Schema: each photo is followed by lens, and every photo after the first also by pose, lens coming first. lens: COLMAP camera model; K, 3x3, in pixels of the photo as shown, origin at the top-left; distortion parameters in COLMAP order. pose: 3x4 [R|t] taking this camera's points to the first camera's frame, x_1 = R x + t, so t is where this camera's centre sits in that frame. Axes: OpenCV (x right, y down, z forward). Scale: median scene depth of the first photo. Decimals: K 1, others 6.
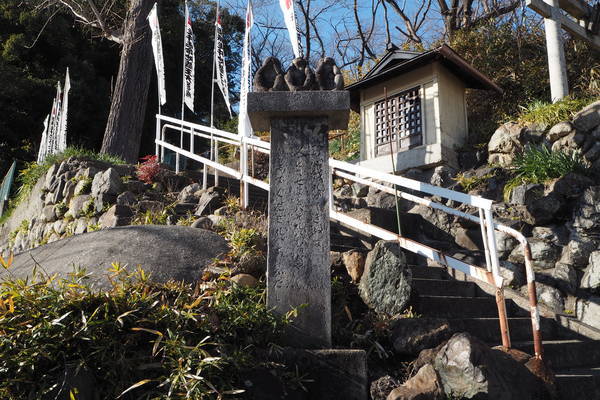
lens RADIAL K [[500.0, 0, 301.2], [0, 500.0, 200.4], [0, 0, 1]] dist [-0.048081, 0.001669]
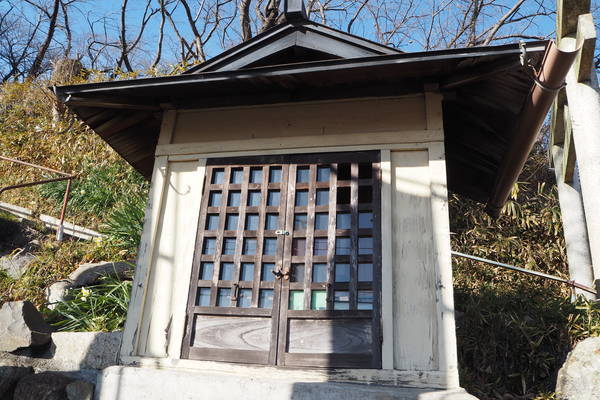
lens RADIAL K [[500.0, 0, 302.3], [0, 500.0, 197.0], [0, 0, 1]] dist [-0.048081, 0.001669]
pose [[0.836223, 0.211825, 0.505827, 0.045693], [-0.171015, 0.977118, -0.126468, -0.148110], [-0.521042, 0.019251, 0.853314, 0.726308]]
